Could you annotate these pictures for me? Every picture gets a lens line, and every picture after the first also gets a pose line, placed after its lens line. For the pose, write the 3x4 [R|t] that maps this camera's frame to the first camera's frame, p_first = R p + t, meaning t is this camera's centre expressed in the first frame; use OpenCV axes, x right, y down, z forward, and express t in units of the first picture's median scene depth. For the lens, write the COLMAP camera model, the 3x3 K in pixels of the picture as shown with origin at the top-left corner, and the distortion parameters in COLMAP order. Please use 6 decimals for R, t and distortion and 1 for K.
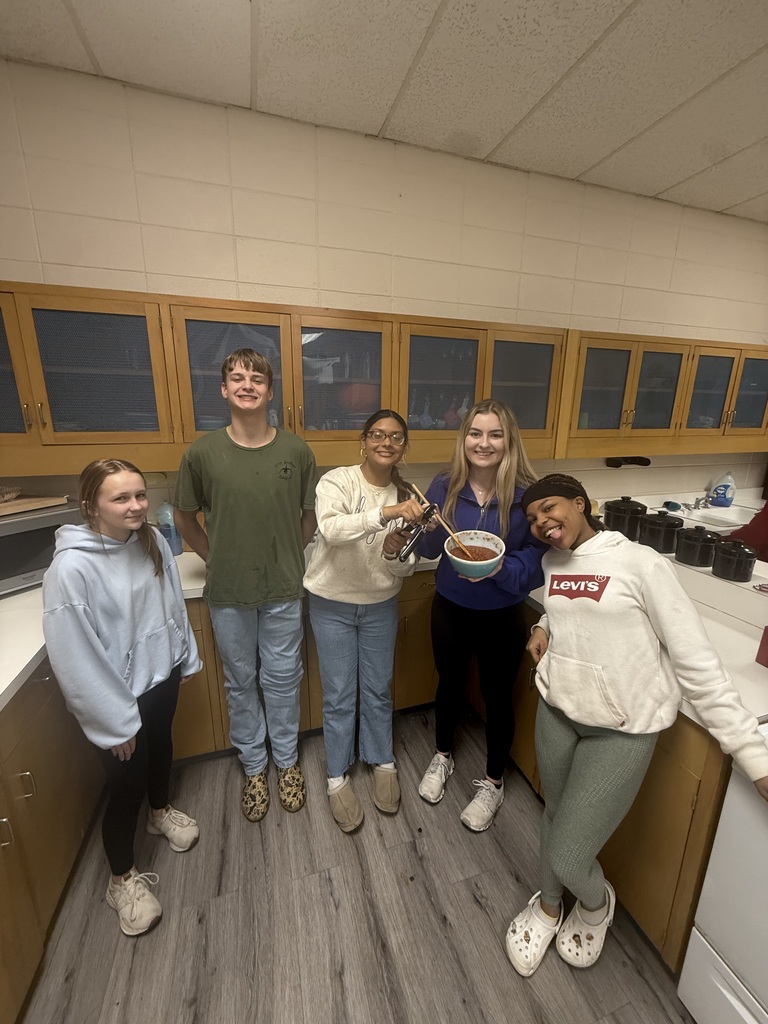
lens RADIAL K [[407.7, 0, 388.1], [0, 407.7, 504.6], [0, 0, 1]] dist [-0.000192, -0.000434]
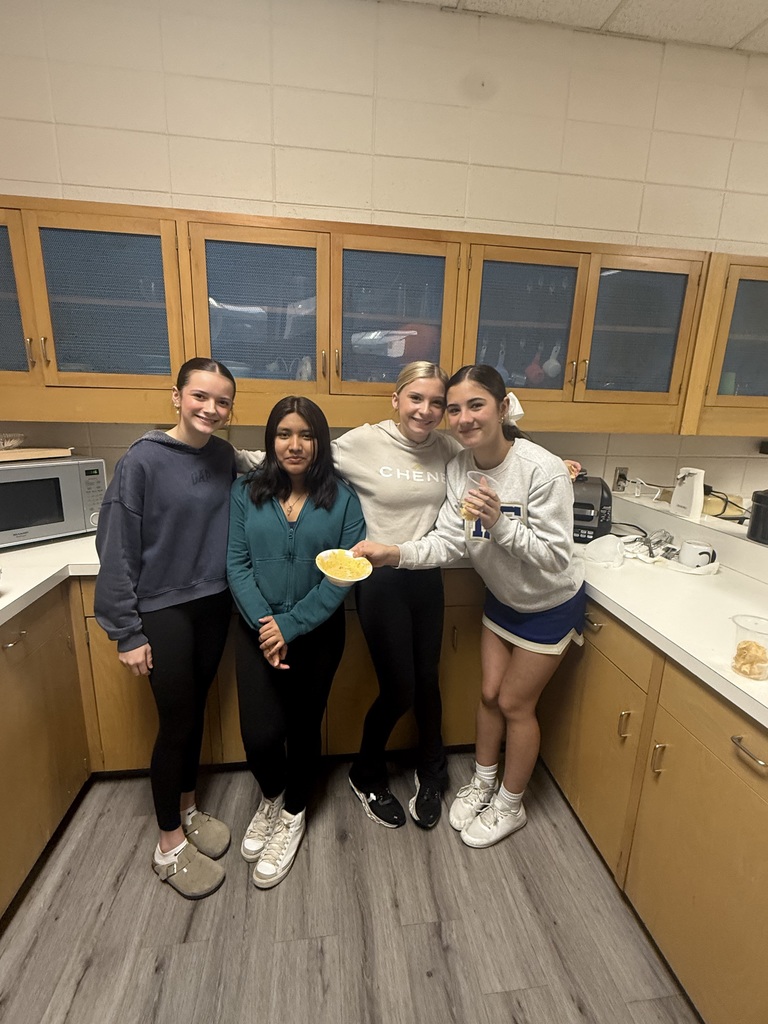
lens RADIAL K [[478.8, 0, 384.3], [0, 478.8, 504.5], [0, 0, 1]] dist [0.000237, -0.000762]
pose [[0.984027, 0.059172, -0.167900, 0.060587], [-0.059889, 0.998205, 0.000795, 0.064440], [0.167646, 0.009274, 0.985804, 0.107288]]
